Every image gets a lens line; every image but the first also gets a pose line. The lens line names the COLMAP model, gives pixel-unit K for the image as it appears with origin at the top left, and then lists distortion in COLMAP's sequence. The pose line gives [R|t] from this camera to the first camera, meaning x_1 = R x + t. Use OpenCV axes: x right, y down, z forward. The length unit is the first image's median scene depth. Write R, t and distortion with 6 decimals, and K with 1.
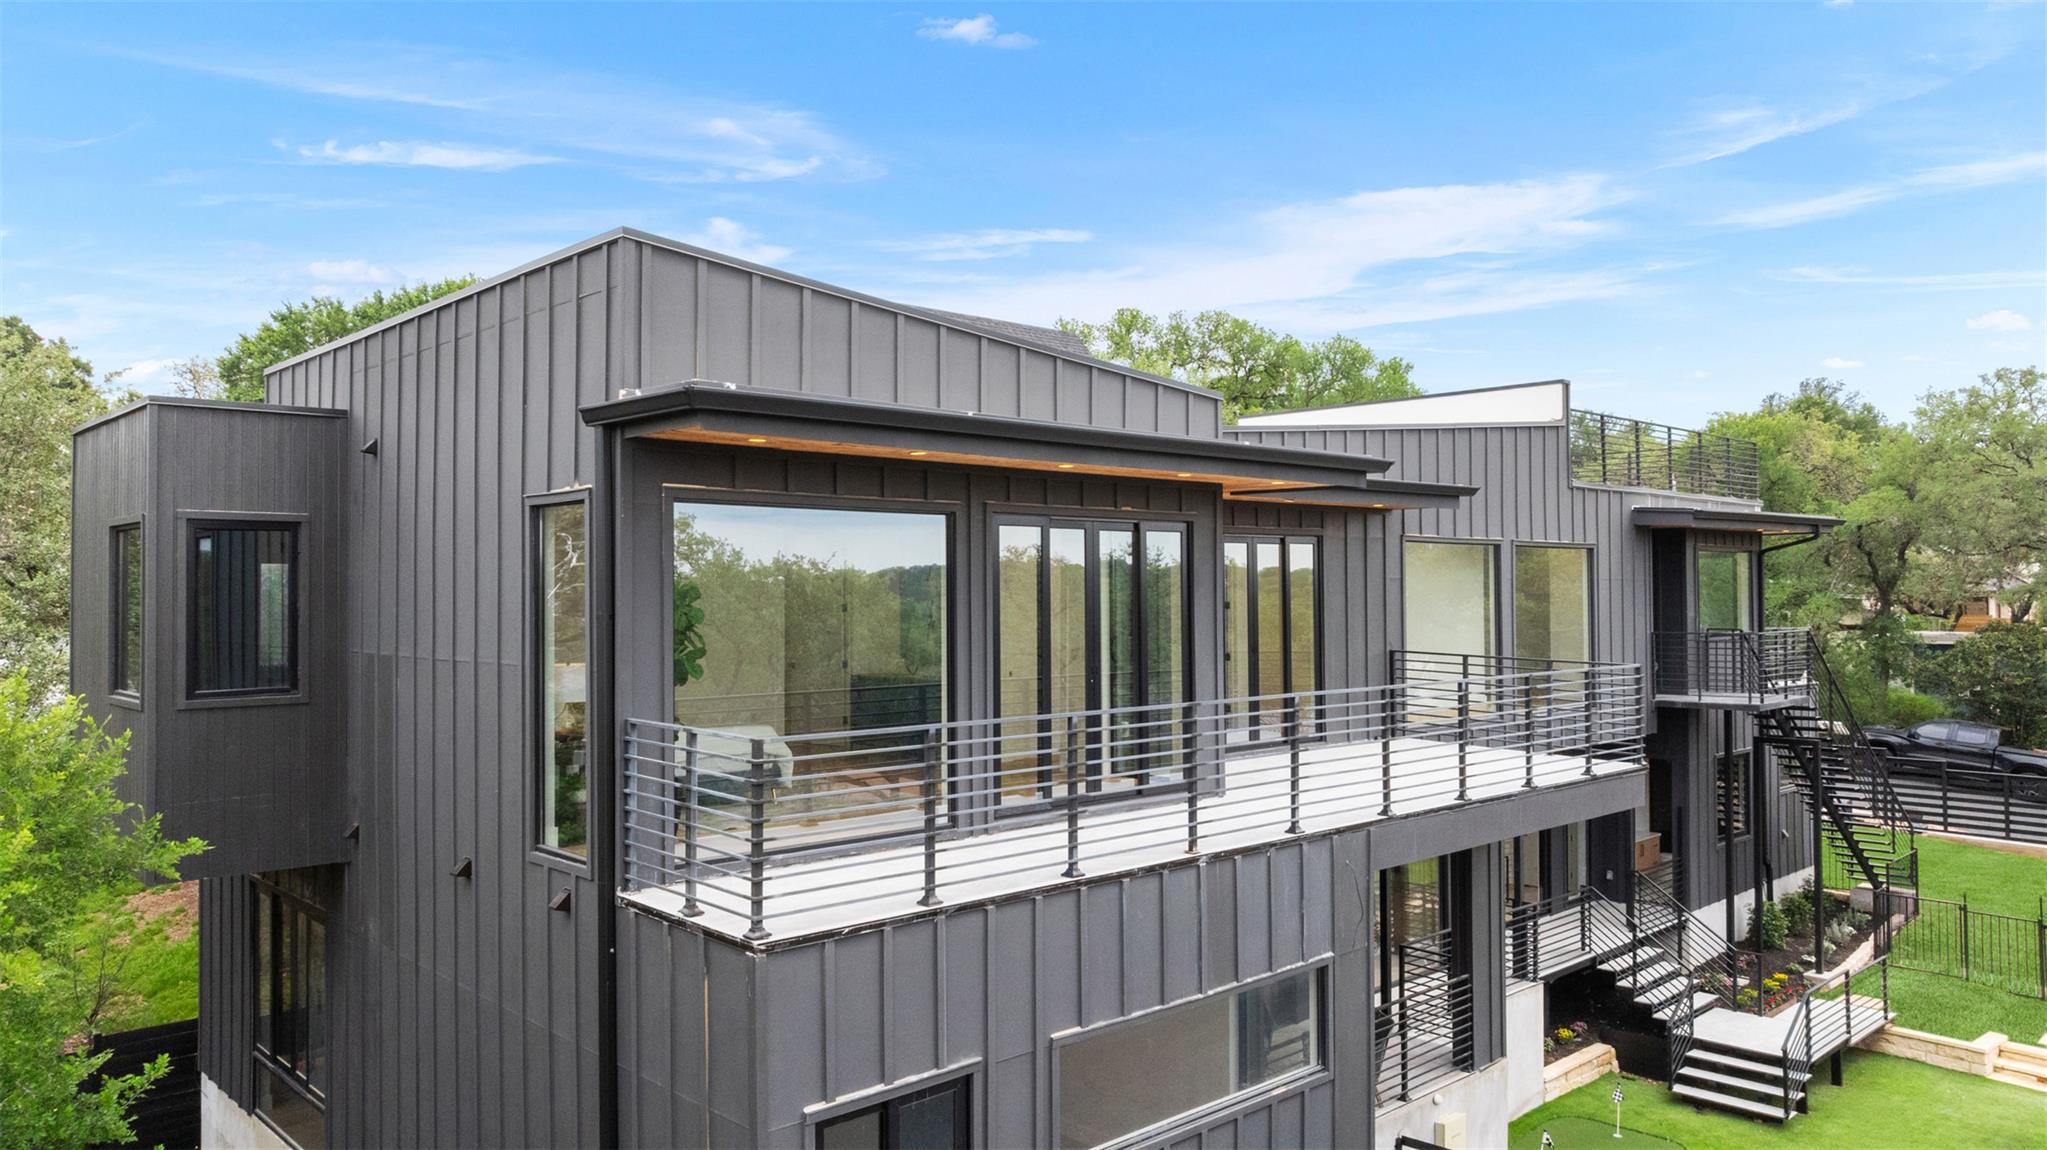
lens RADIAL K [[1443.9, 0, 1023.5], [0, 1443.9, 575.0], [0, 0, 1]] dist [-0.008957, -0.002176]
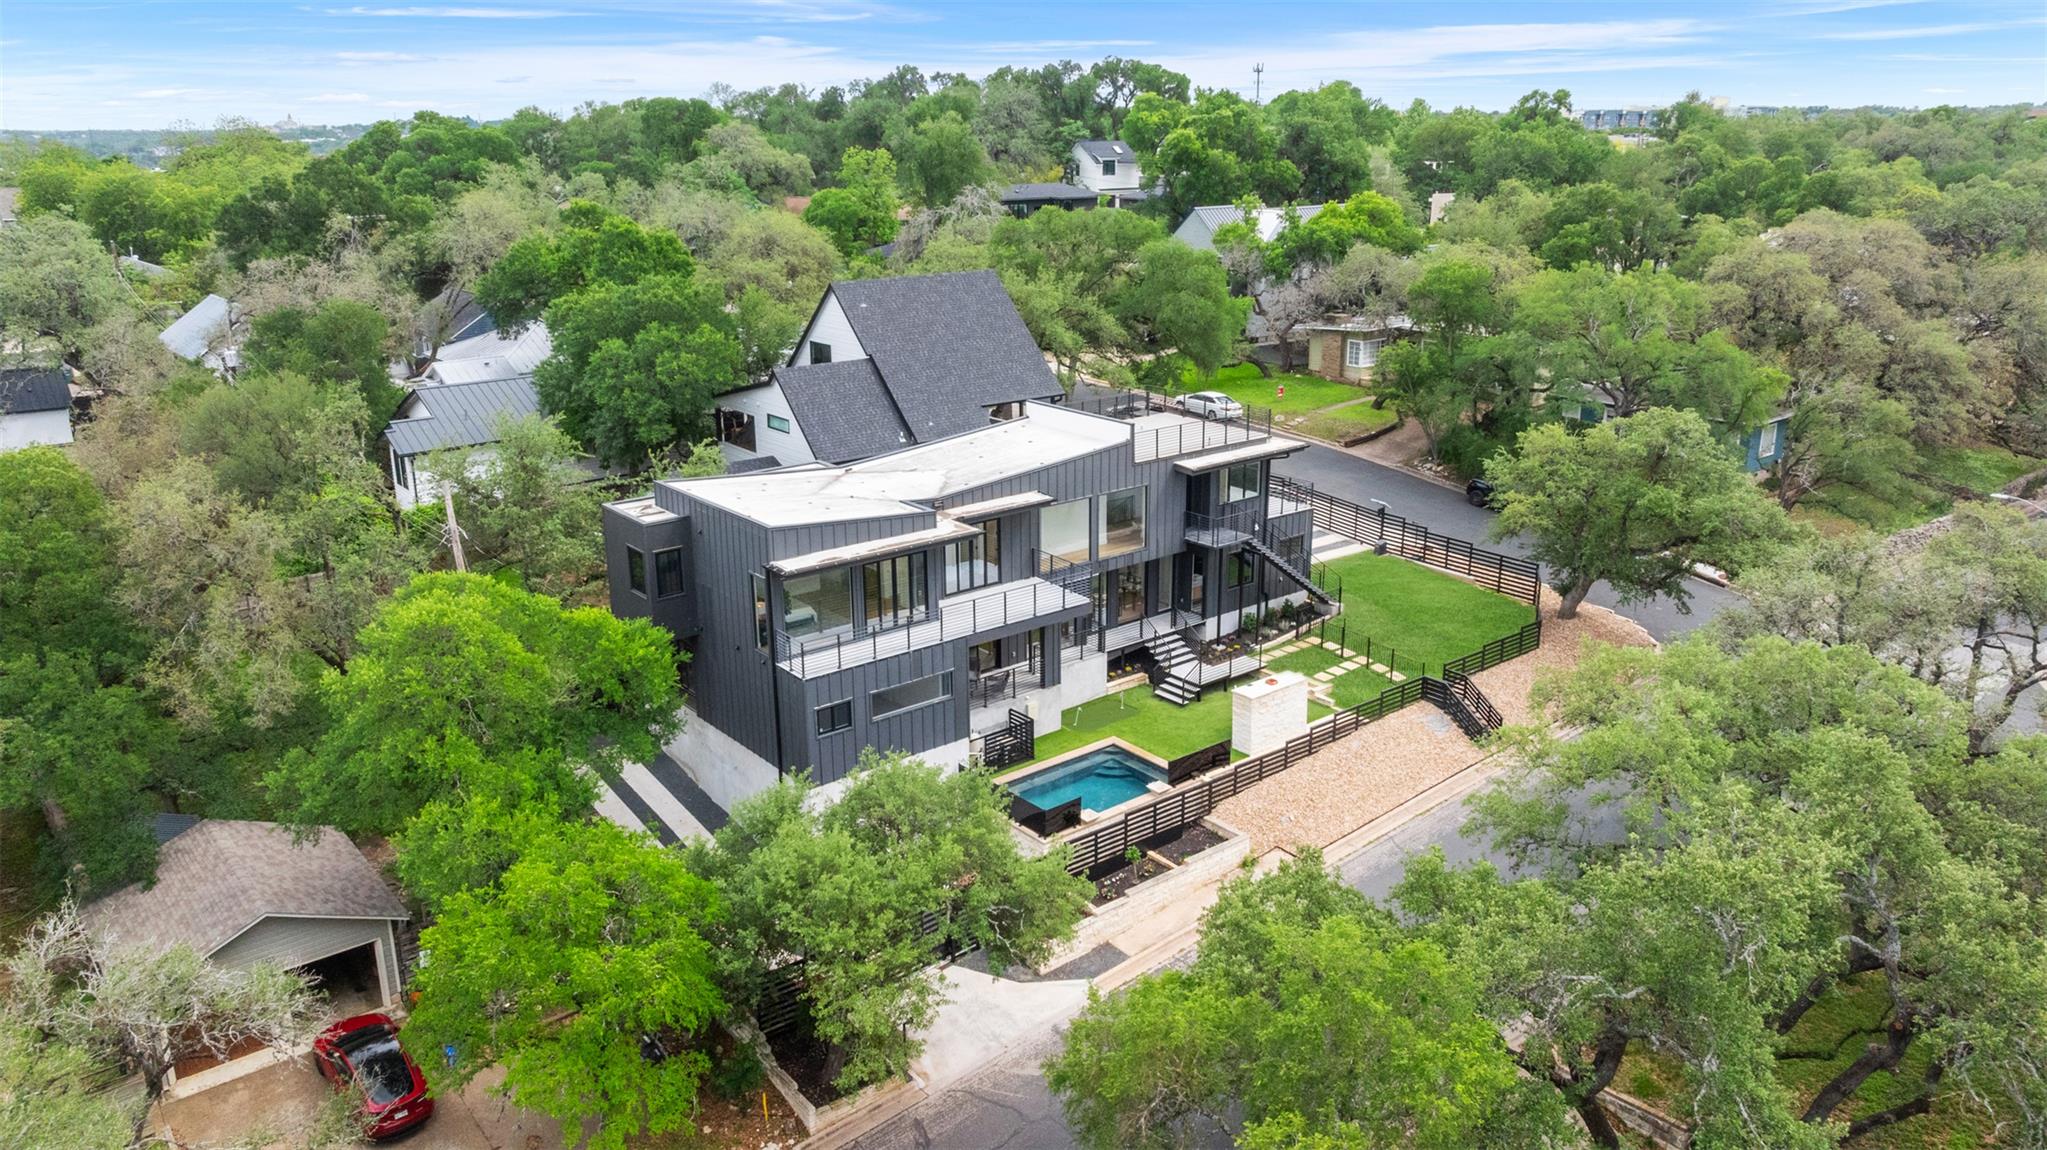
lens RADIAL K [[1443.9, 0, 1023.5], [0, 1443.9, 575.0], [0, 0, 1]] dist [-0.008957, -0.002176]
pose [[0.996972, 0.030709, -0.071442, 0.536562], [-0.006424, 0.948109, 0.317882, -0.976427], [0.077496, -0.316460, 0.945435, -2.075949]]
